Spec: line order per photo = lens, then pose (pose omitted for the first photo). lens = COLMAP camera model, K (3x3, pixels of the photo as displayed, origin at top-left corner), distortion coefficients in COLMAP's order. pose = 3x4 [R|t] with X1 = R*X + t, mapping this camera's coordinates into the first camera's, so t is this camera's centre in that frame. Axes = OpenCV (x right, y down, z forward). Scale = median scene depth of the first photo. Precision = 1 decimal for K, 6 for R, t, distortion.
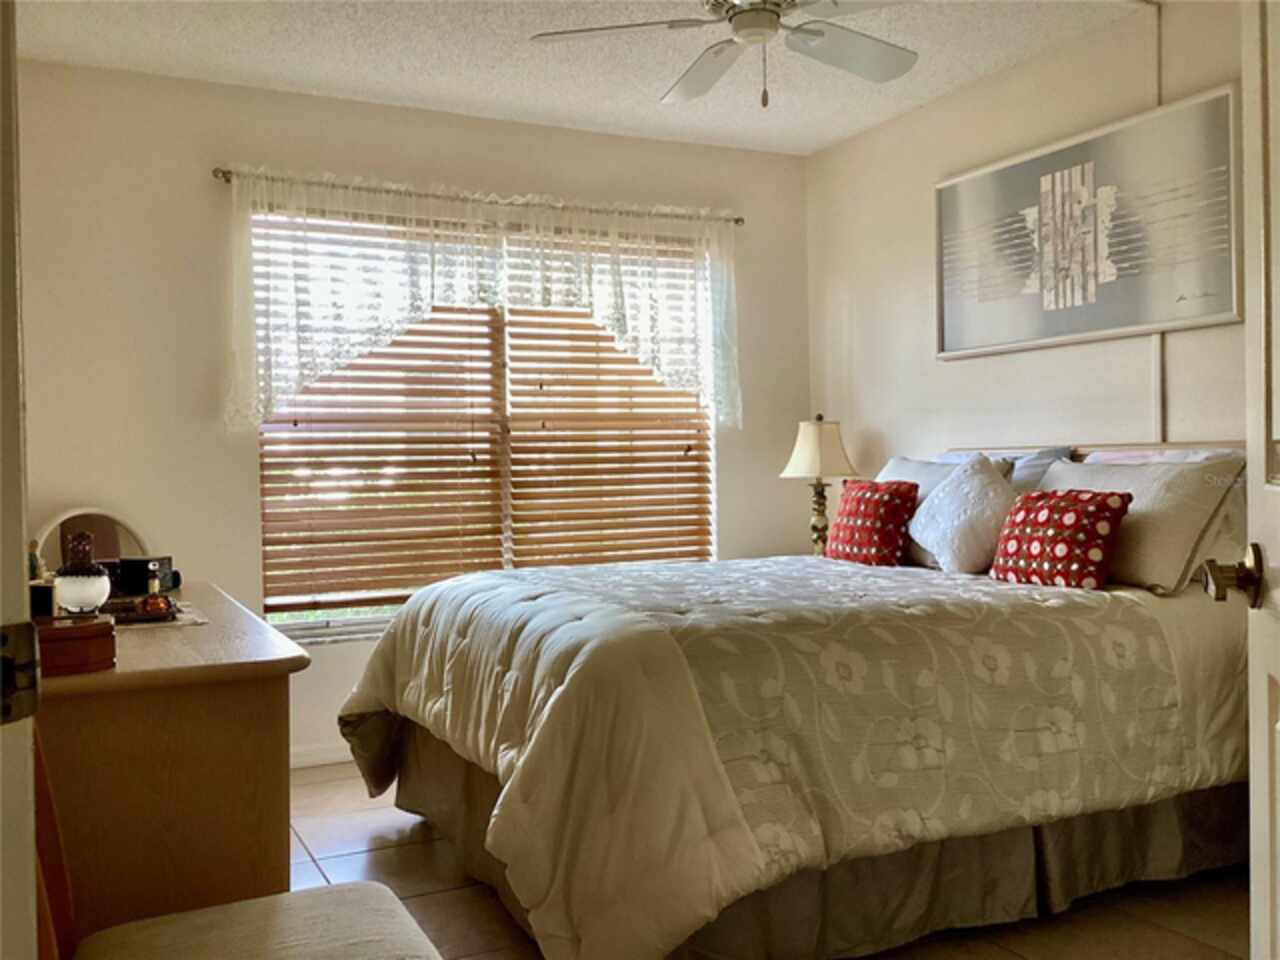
lens RADIAL K [[1159.2, 0, 640.0], [0, 1159.2, 480.0], [0, 0, 1]] dist [0.122877, -0.215291]
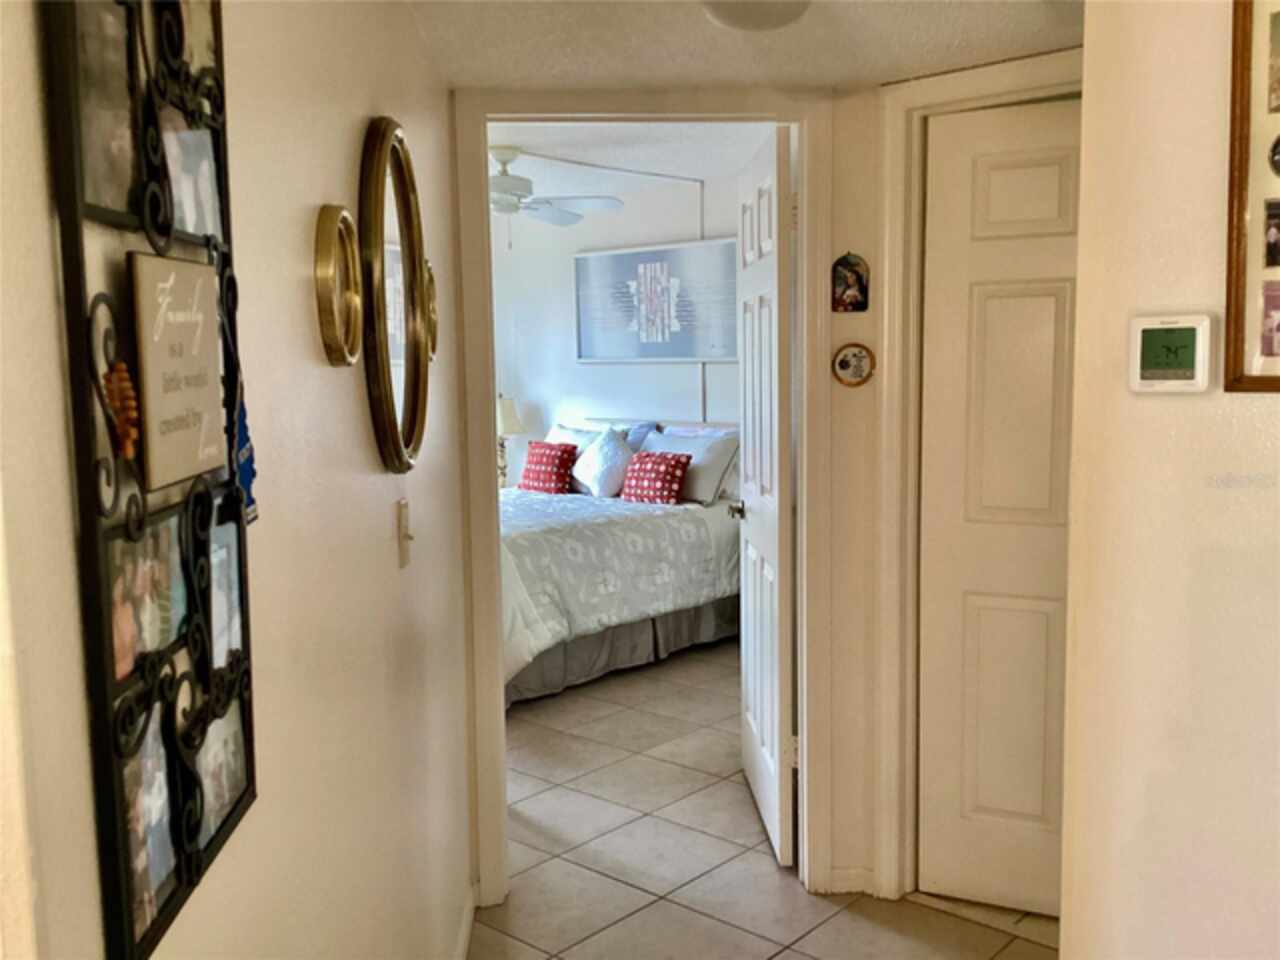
lens RADIAL K [[1159.2, 0, 640.0], [0, 1159.2, 480.0], [0, 0, 1]] dist [0.122877, -0.215291]
pose [[0.927991, -0.037195, 0.370742, -0.378962], [0.005580, 0.996281, 0.085986, -0.112361], [-0.372562, -0.077725, 0.924747, -0.757908]]
